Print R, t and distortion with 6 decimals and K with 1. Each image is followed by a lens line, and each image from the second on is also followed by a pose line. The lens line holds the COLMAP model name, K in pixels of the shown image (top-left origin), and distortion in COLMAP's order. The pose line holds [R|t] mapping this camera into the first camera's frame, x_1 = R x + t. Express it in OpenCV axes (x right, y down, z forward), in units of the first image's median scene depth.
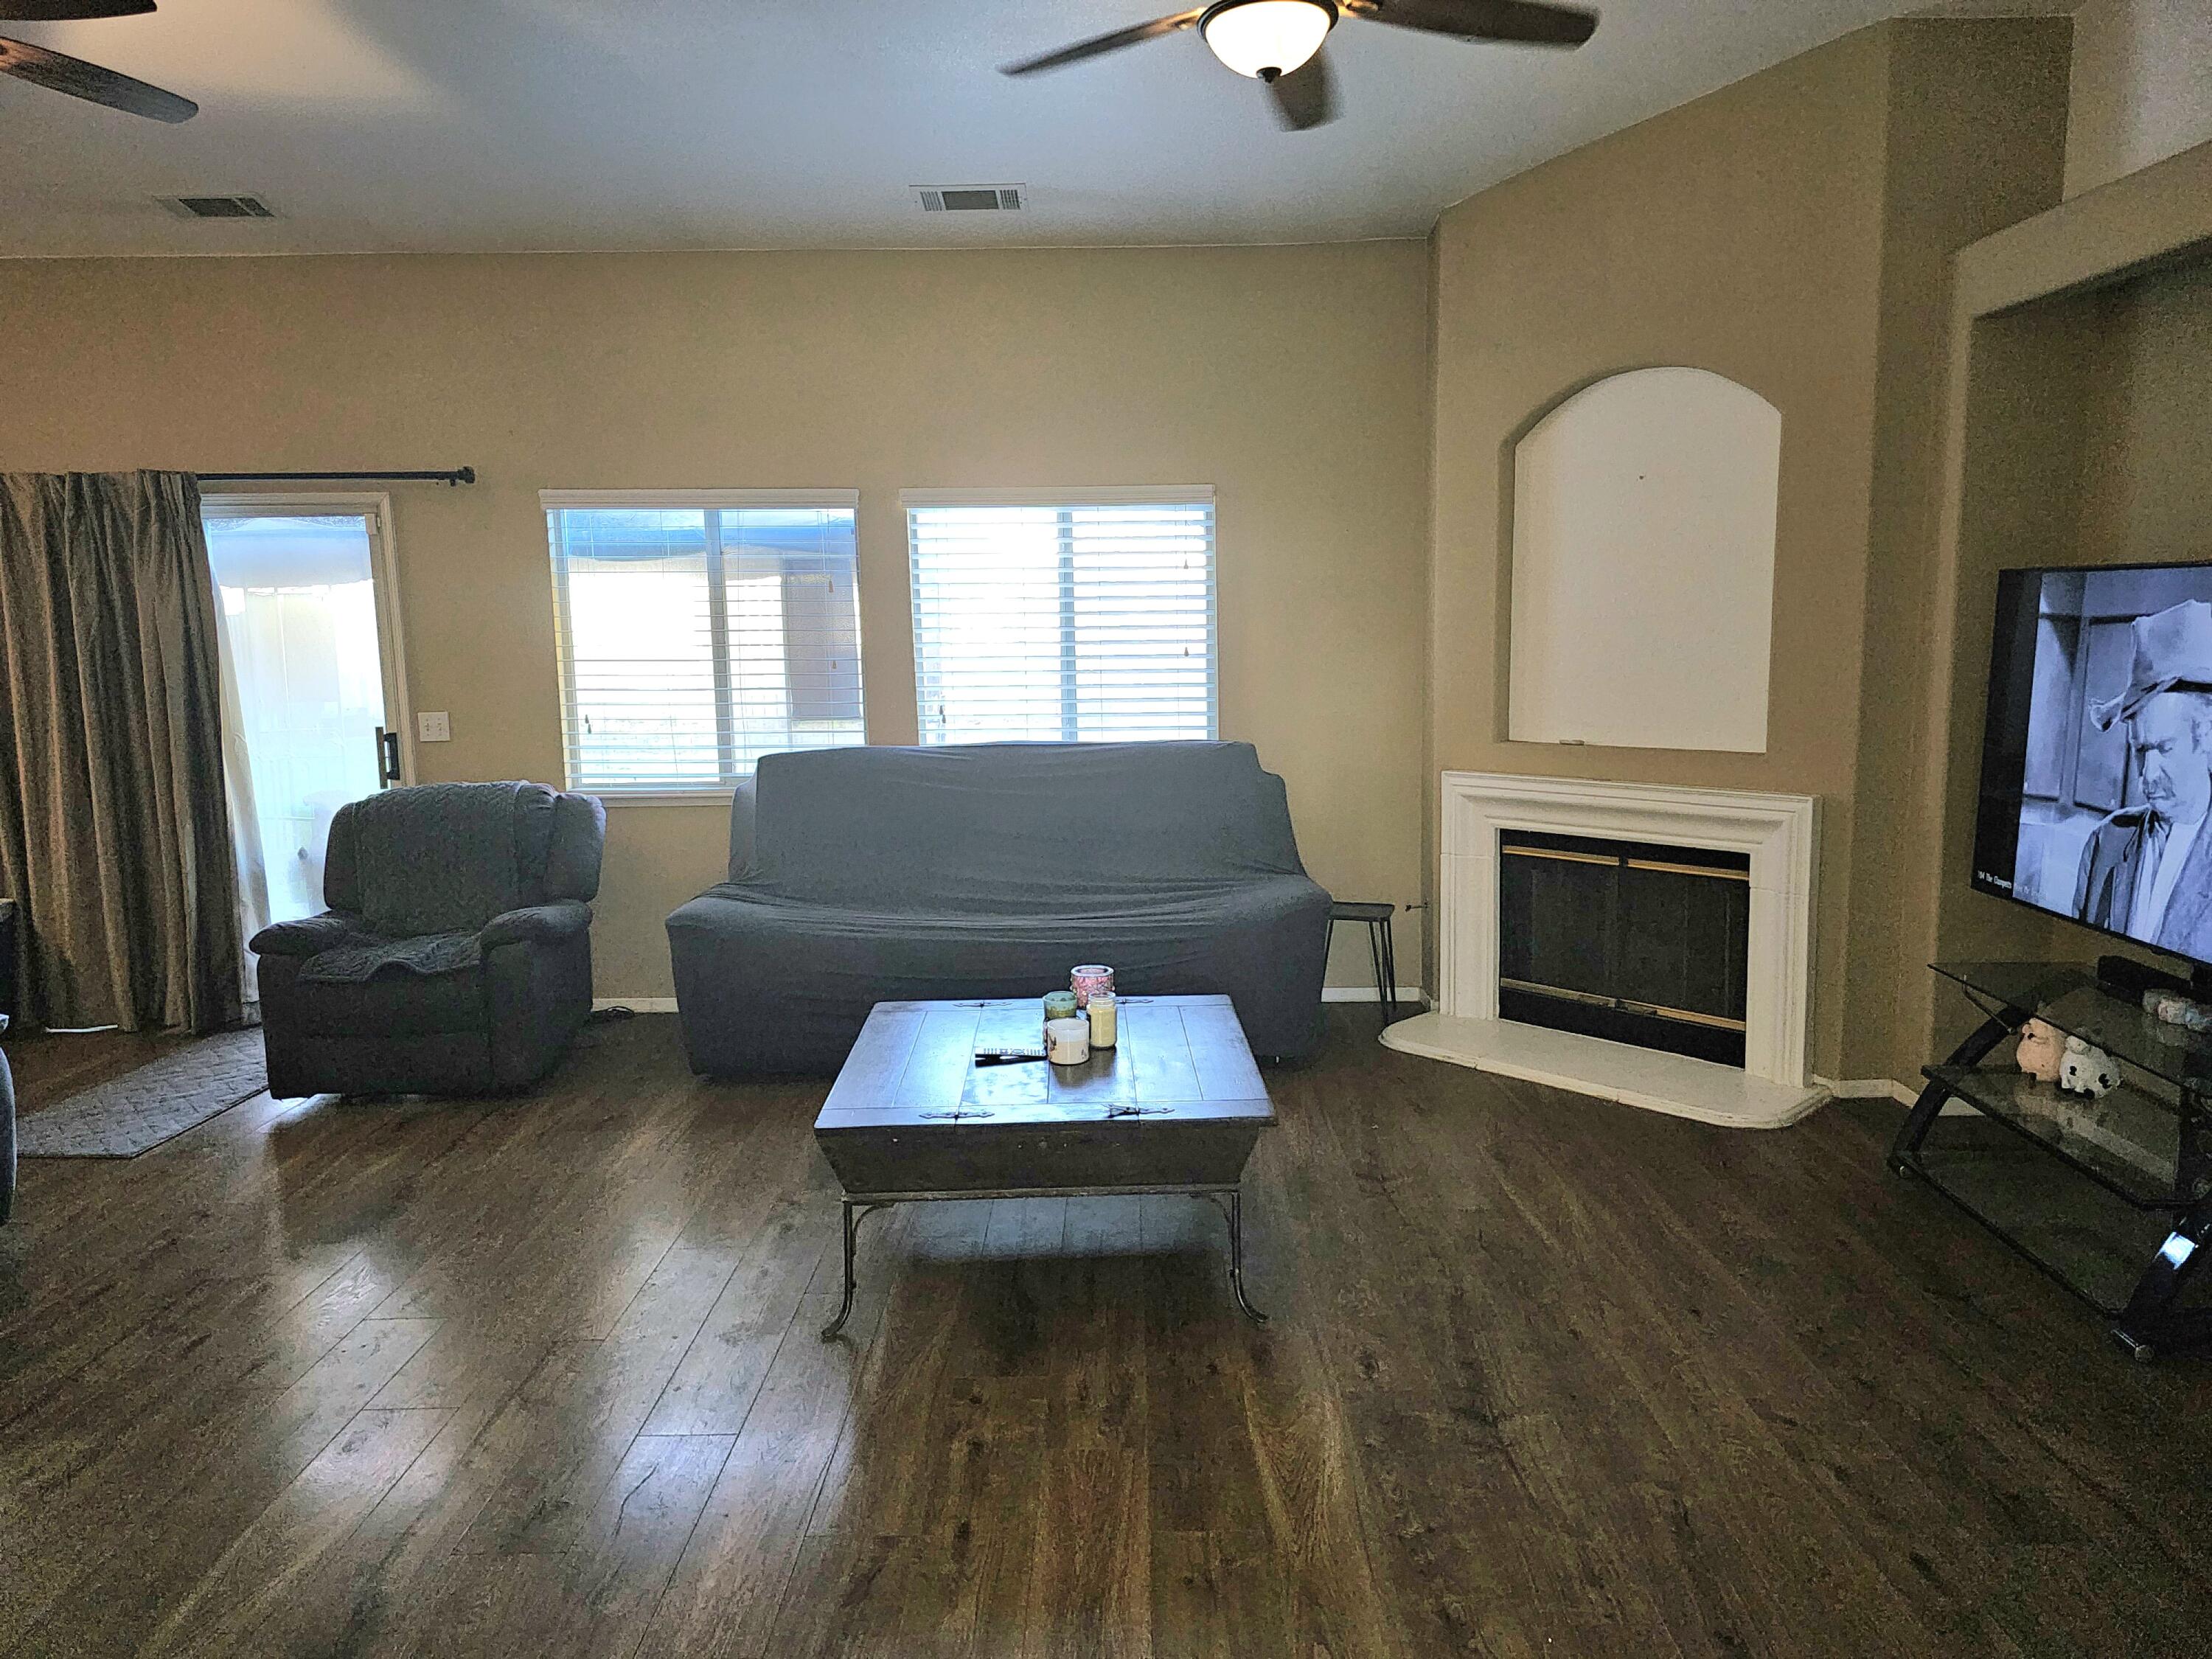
lens RADIAL K [[1491.5, 0, 1106.9], [0, 1491.5, 827.0], [0, 0, 1]] dist [0.046647, -0.031830]
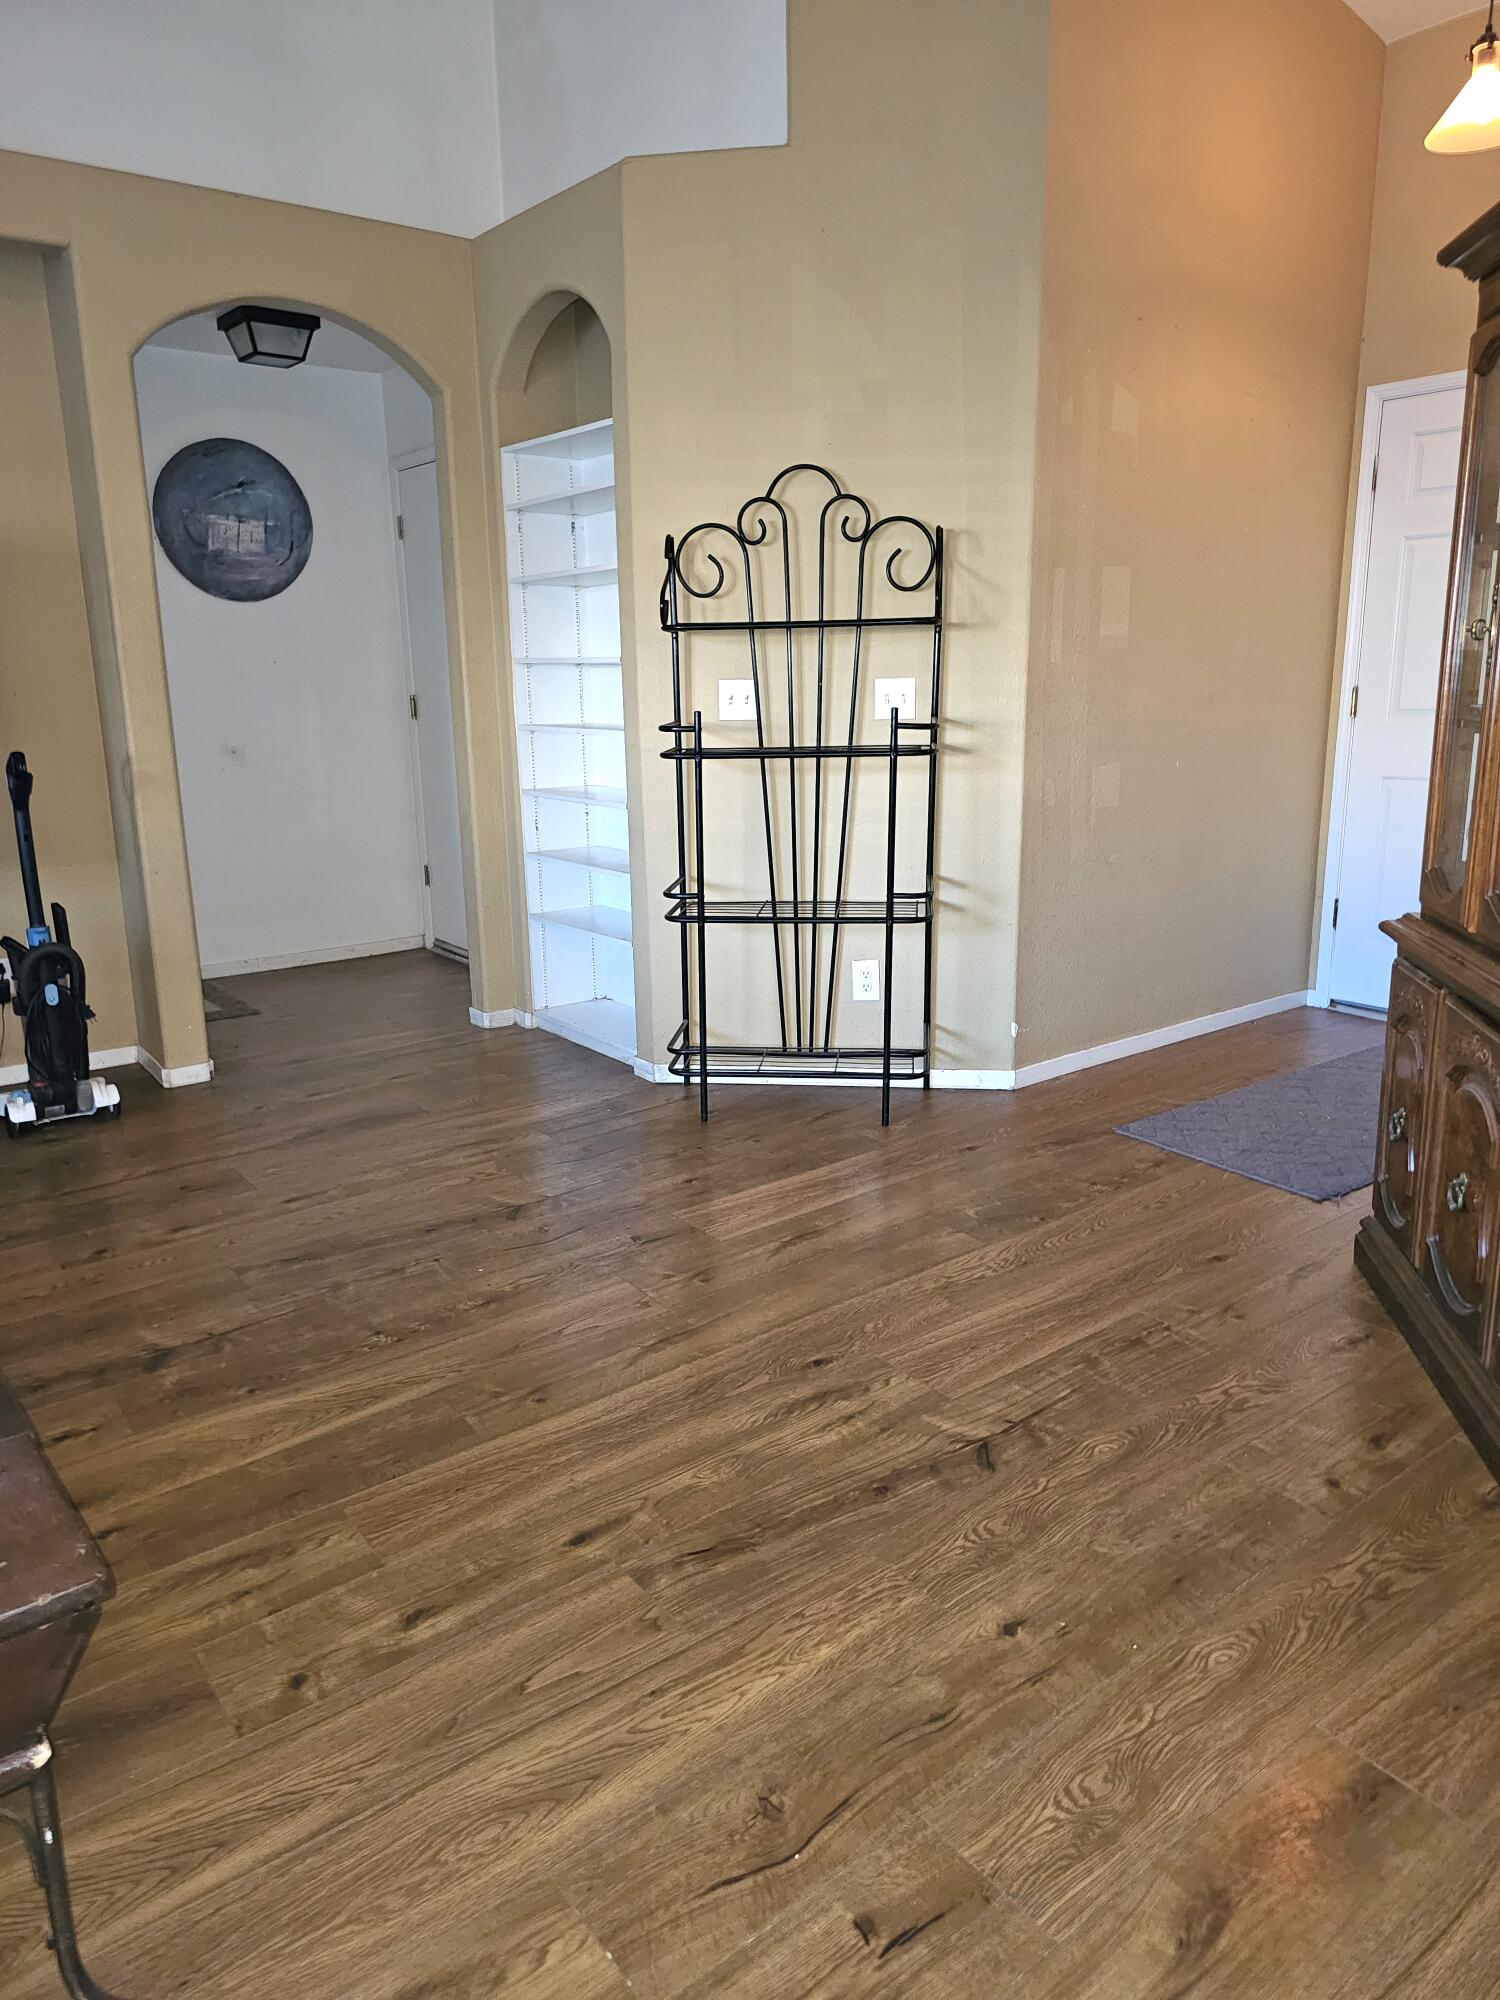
lens RADIAL K [[1348.6, 0, 753.1], [0, 1348.6, 996.6], [0, 0, 1]] dist [0.046647, -0.031830]
pose [[-0.622329, -0.156547, 0.766942, -0.659402], [0.133958, 0.944042, 0.301395, -0.042064], [-0.771208, 0.290305, -0.566534, 1.195817]]
